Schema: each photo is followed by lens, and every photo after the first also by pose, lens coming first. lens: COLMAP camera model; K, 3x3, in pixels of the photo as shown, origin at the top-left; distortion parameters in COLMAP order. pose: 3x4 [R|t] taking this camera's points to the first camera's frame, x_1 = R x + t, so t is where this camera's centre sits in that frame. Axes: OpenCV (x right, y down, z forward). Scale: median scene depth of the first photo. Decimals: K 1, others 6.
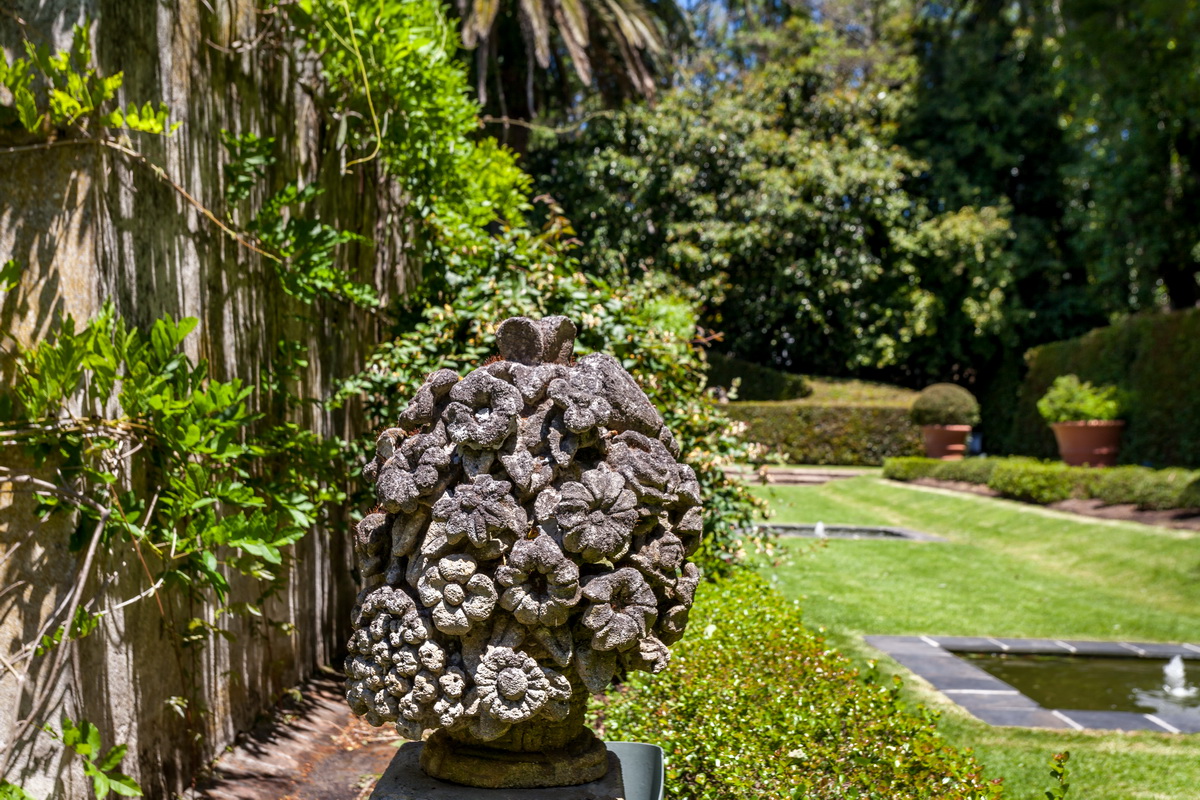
lens RADIAL K [[1409.8, 0, 600.0], [0, 1409.8, 400.0], [0, 0, 1]] dist [0.021054, -0.008491]
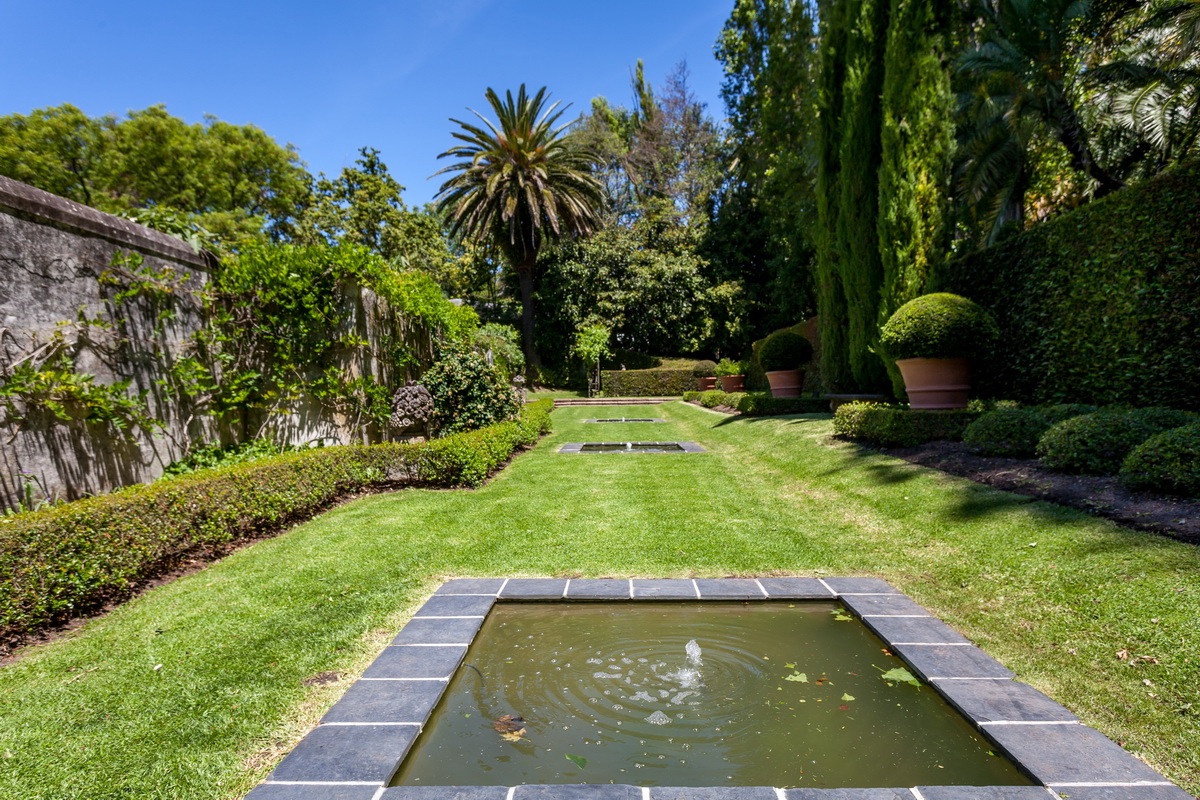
lens RADIAL K [[725.0, 0, 600.0], [0, 725.0, 400.0], [0, 0, 1]] dist [-0.000256, 0.004146]
pose [[0.999187, -0.037964, -0.013600, 0.062373], [0.038554, 0.998193, 0.046092, -0.005564], [0.011826, -0.046579, 0.998845, -0.182311]]
